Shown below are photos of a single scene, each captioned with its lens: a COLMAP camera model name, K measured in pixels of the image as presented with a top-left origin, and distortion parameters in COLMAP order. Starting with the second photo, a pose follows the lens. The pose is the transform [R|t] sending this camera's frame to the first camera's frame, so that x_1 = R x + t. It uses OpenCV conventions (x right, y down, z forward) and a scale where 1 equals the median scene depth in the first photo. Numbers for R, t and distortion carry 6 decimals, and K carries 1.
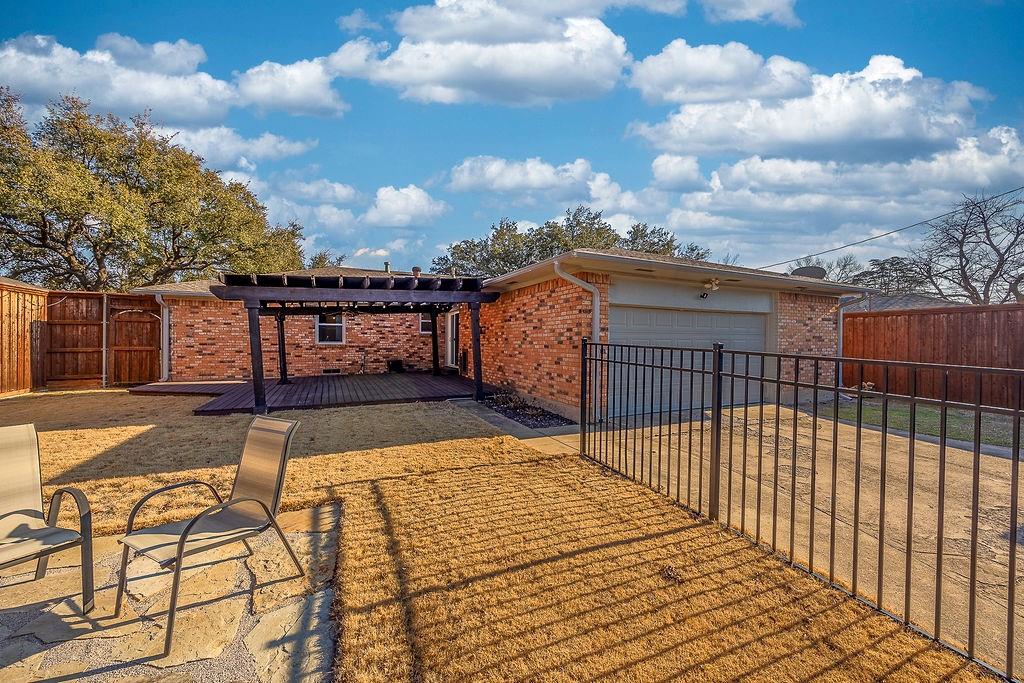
lens RADIAL K [[395.8, 0, 512.4], [0, 395.8, 343.8], [0, 0, 1]] dist [-0.000558, -0.000173]
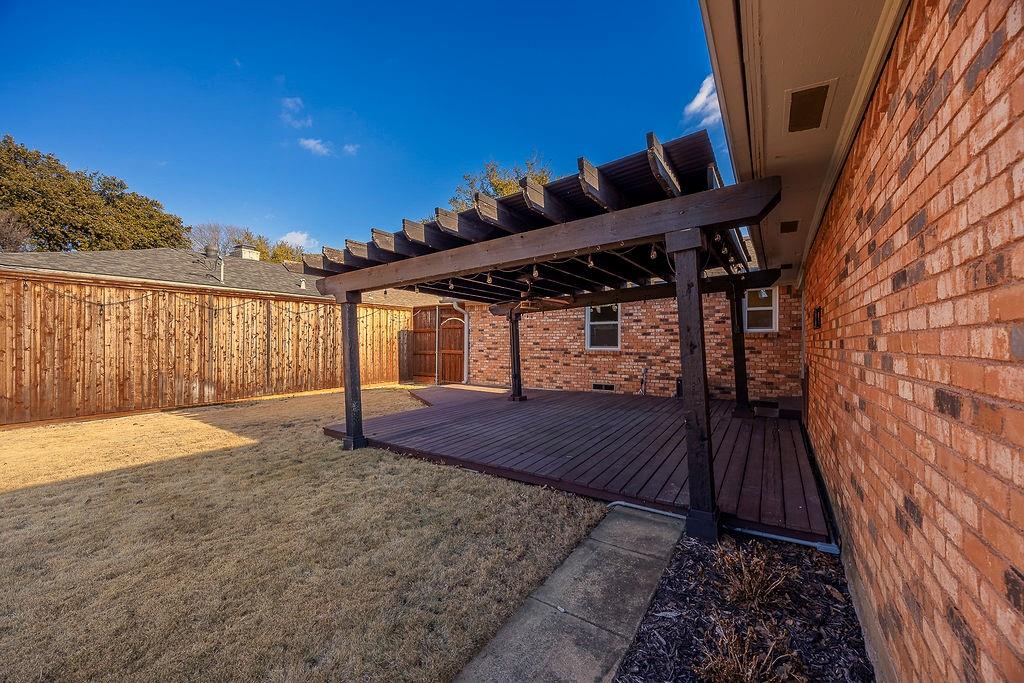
lens RADIAL K [[395.8, 0, 514.2], [0, 395.8, 340.3], [0, 0, 1]] dist [-0.000558, -0.000173]
pose [[0.517259, -0.004855, -0.855815, 0.093264], [-0.001049, 0.999980, -0.006307, -0.013557], [0.855828, 0.004160, 0.517243, 0.549042]]
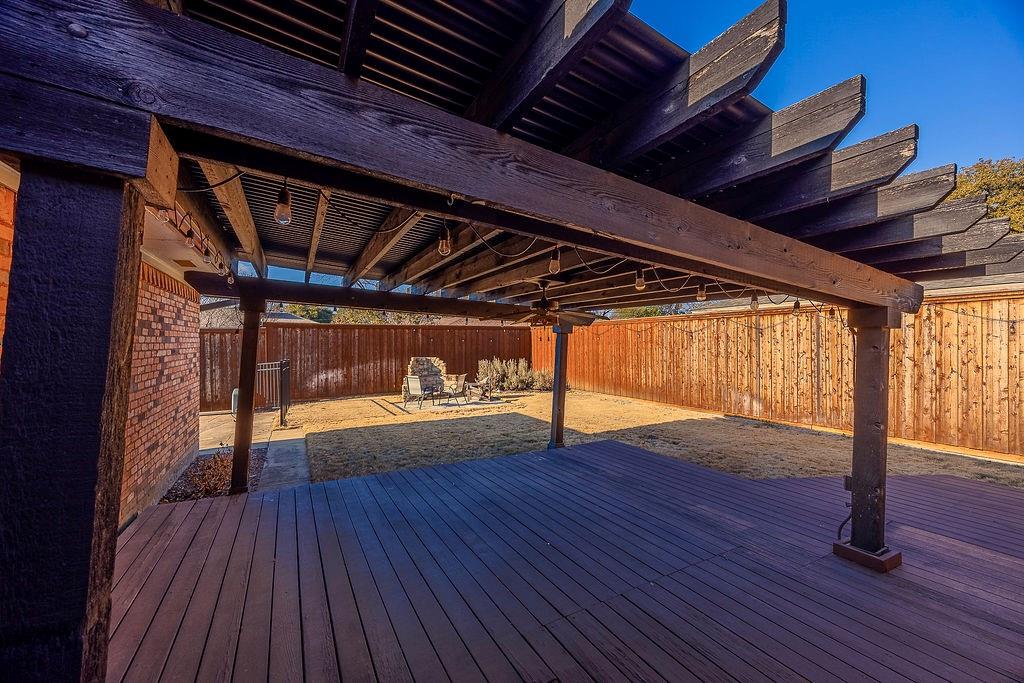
lens RADIAL K [[395.8, 0, 514.6], [0, 395.8, 341.5], [0, 0, 1]] dist [-0.000558, -0.000173]
pose [[-0.996854, -0.004861, -0.079113, -0.178721], [-0.004443, 0.999975, -0.005457, -0.035284], [0.079138, -0.005088, -0.996851, 0.996810]]
